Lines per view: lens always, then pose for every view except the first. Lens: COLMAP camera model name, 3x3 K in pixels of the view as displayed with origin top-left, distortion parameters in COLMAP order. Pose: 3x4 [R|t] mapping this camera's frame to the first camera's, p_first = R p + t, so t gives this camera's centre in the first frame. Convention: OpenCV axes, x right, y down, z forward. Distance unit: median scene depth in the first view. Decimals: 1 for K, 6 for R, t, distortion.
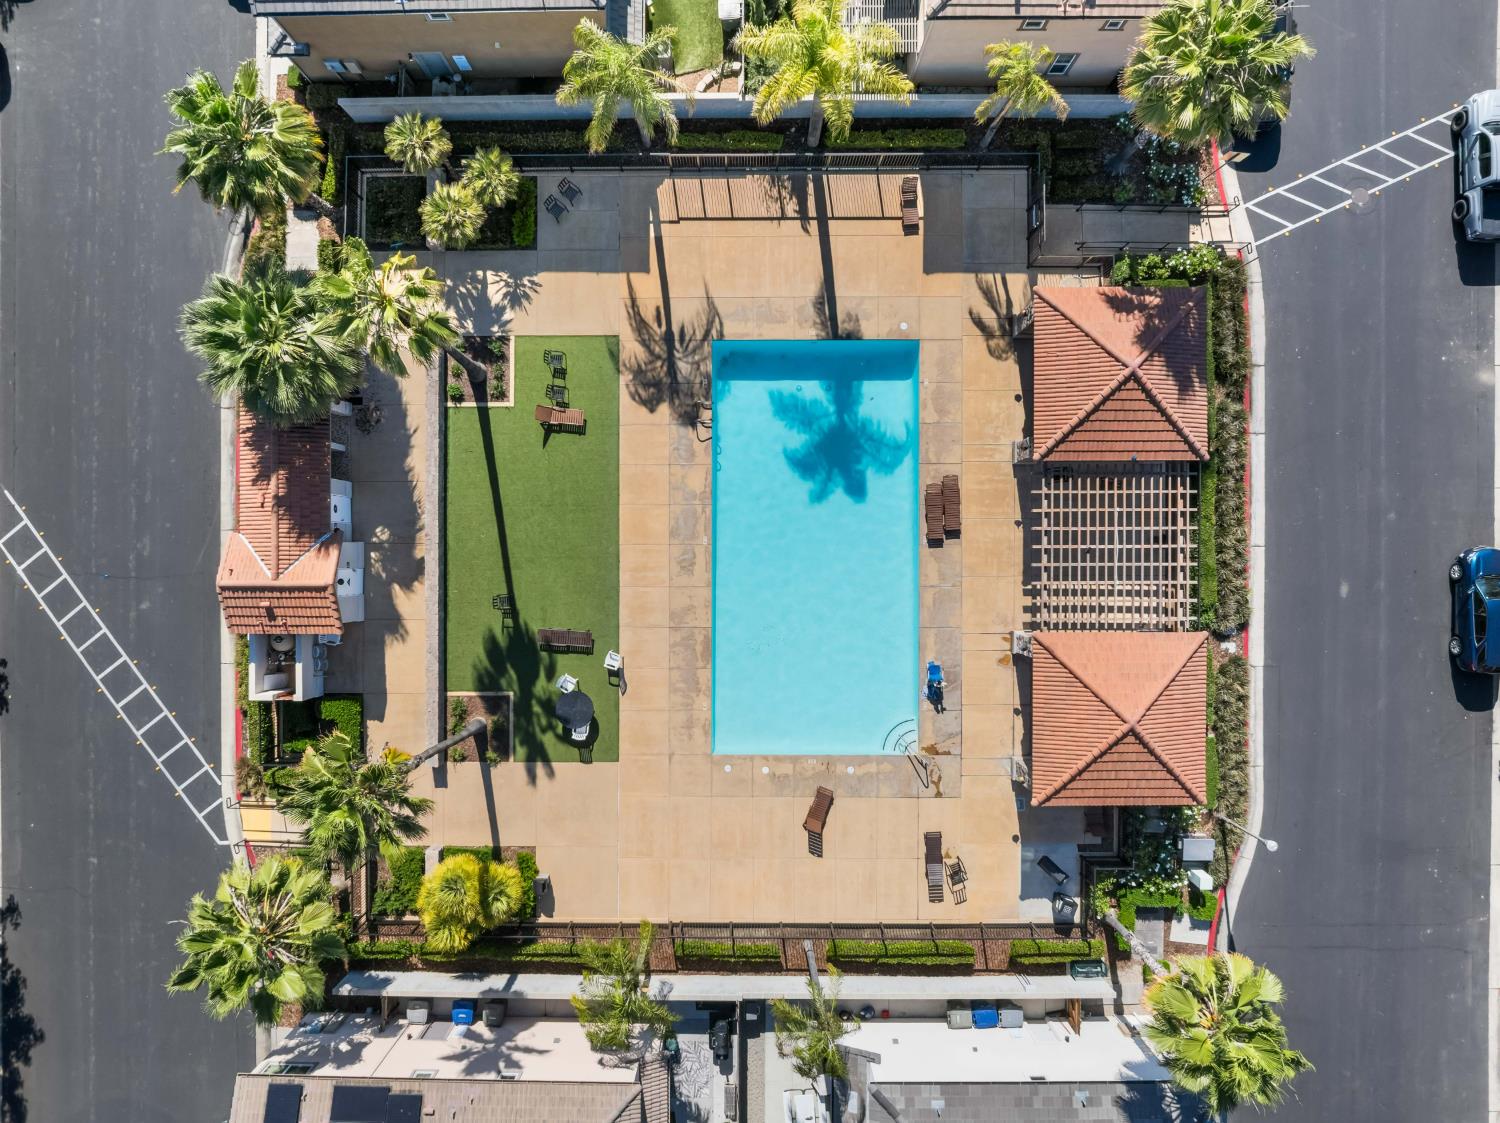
lens RADIAL K [[1038.2, 0, 745.1], [0, 1038.2, 553.6], [0, 0, 1]] dist [-0.028643, -0.009211]
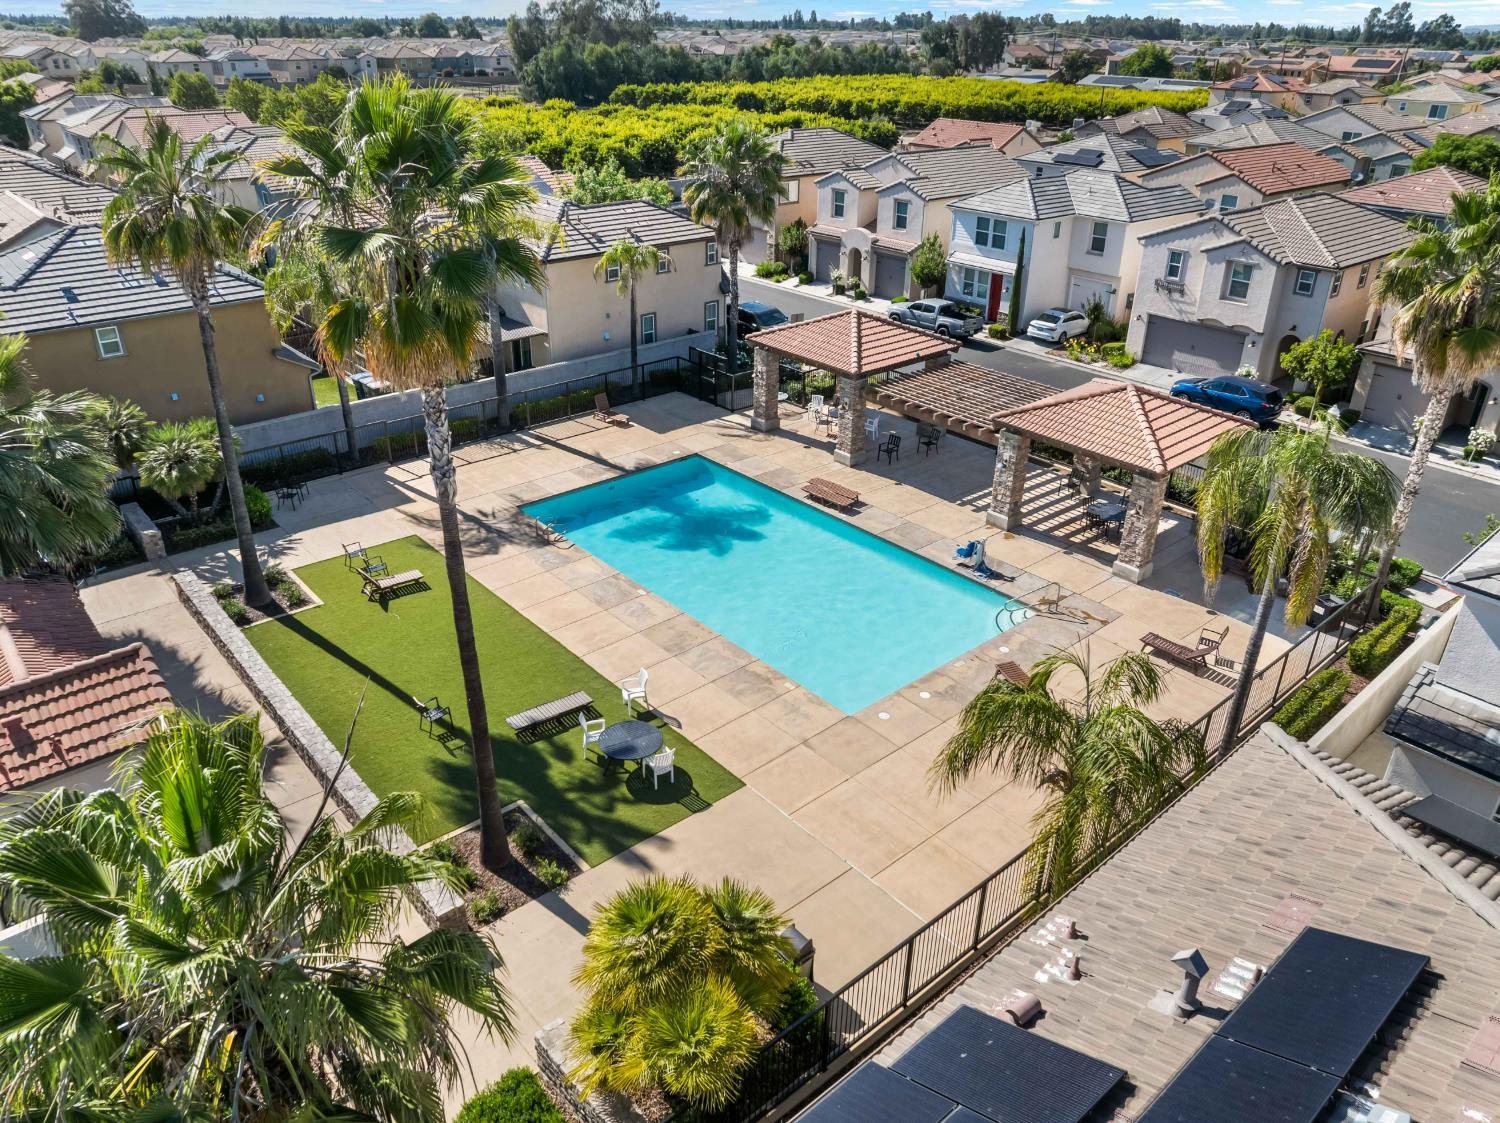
lens RADIAL K [[1038.2, 0, 757.6], [0, 1038.2, 560.7], [0, 0, 1]] dist [-0.028643, -0.009211]
pose [[0.746871, -0.294069, 0.596412, -0.422559], [0.664775, 0.351855, -0.658993, 0.537535], [-0.016061, 0.888663, 0.458280, 0.629731]]
